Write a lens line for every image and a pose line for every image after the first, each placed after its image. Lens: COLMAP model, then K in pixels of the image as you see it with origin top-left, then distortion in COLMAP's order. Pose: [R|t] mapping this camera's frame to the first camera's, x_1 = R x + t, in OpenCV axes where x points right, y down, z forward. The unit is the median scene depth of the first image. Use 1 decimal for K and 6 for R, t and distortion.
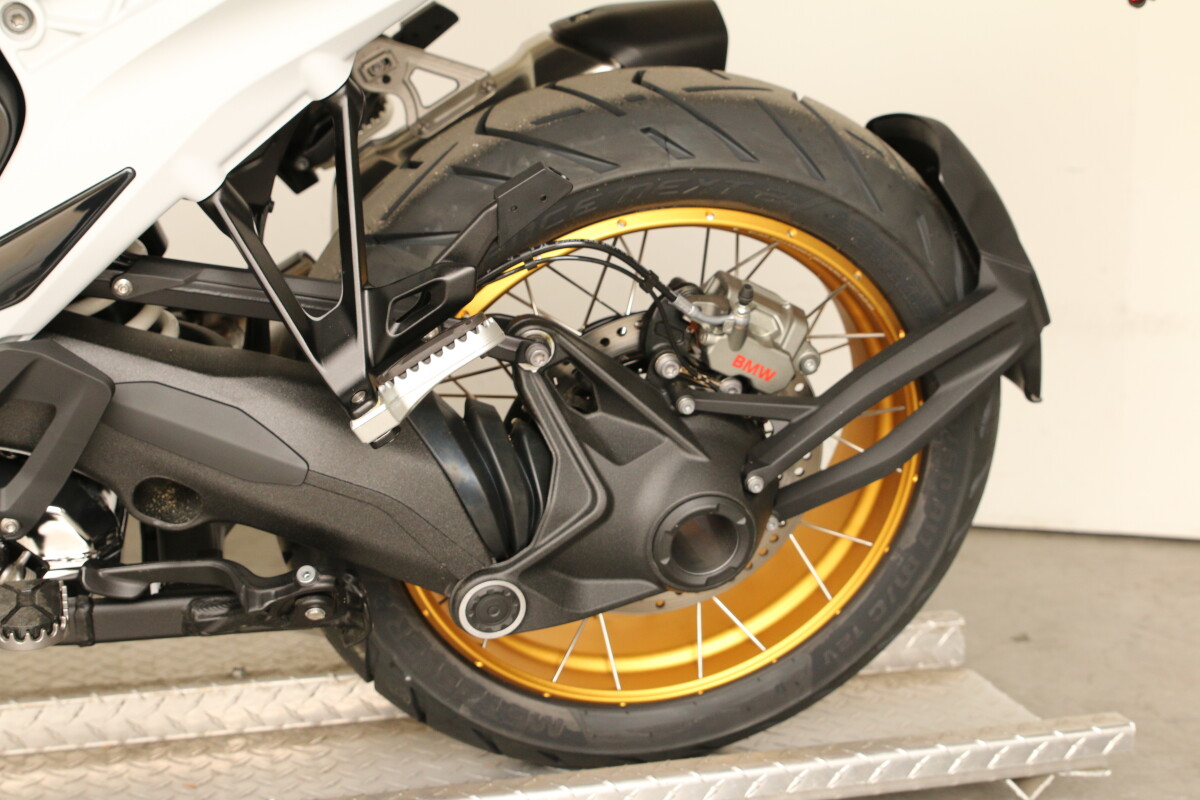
lens RADIAL K [[1871.8, 0, 599.4], [0, 1871.8, 378.4], [0, 0, 1]] dist [-0.065686, 0.064459]
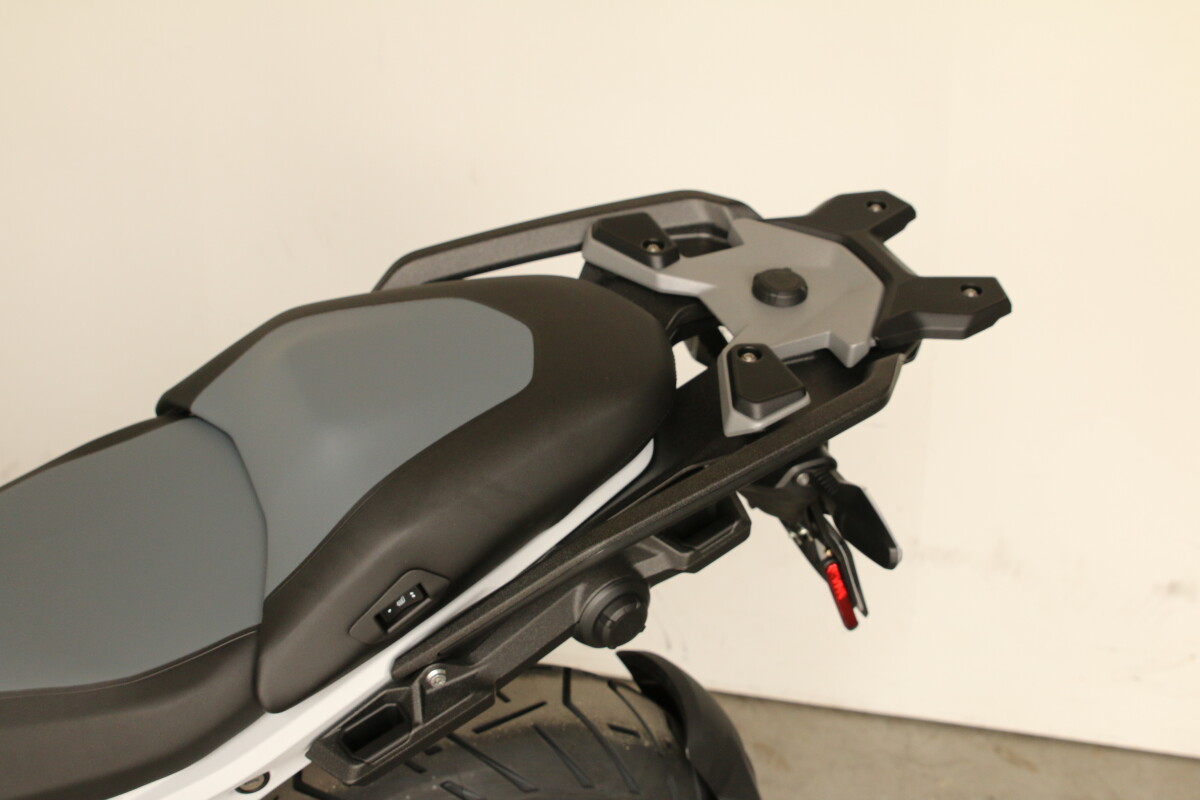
lens RADIAL K [[1552.2, 0, 580.9], [0, 1552.2, 397.6], [0, 0, 1]] dist [-0.107737, 0.066362]
pose [[0.981164, -0.058807, 0.184006, -0.051237], [0.024985, 0.983167, 0.180991, -0.515586], [-0.191553, -0.172984, 0.966118, 0.107347]]
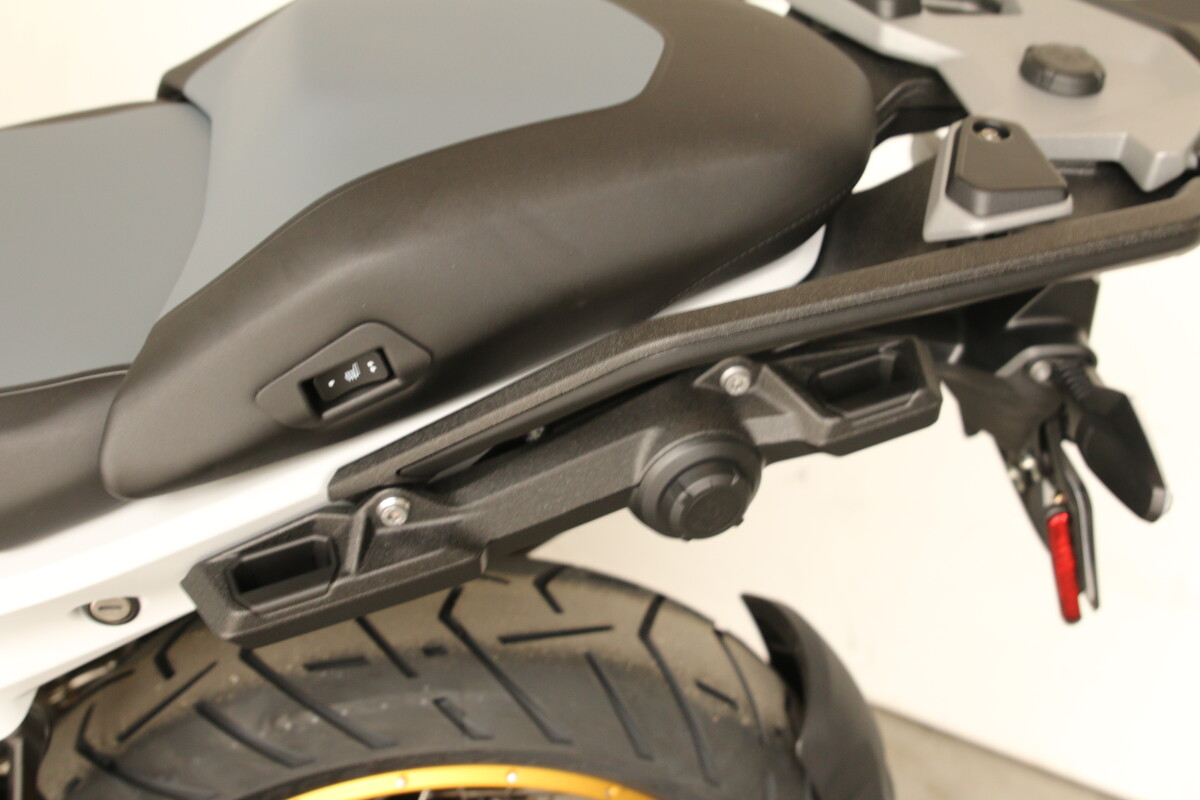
lens RADIAL K [[1552.2, 0, 580.9], [0, 1552.2, 397.6], [0, 0, 1]] dist [-0.107737, 0.066362]
pose [[0.989364, 0.145303, 0.006734, 0.059723], [-0.143881, 0.970774, 0.192083, -0.383197], [0.021373, -0.191009, 0.981356, 0.356642]]
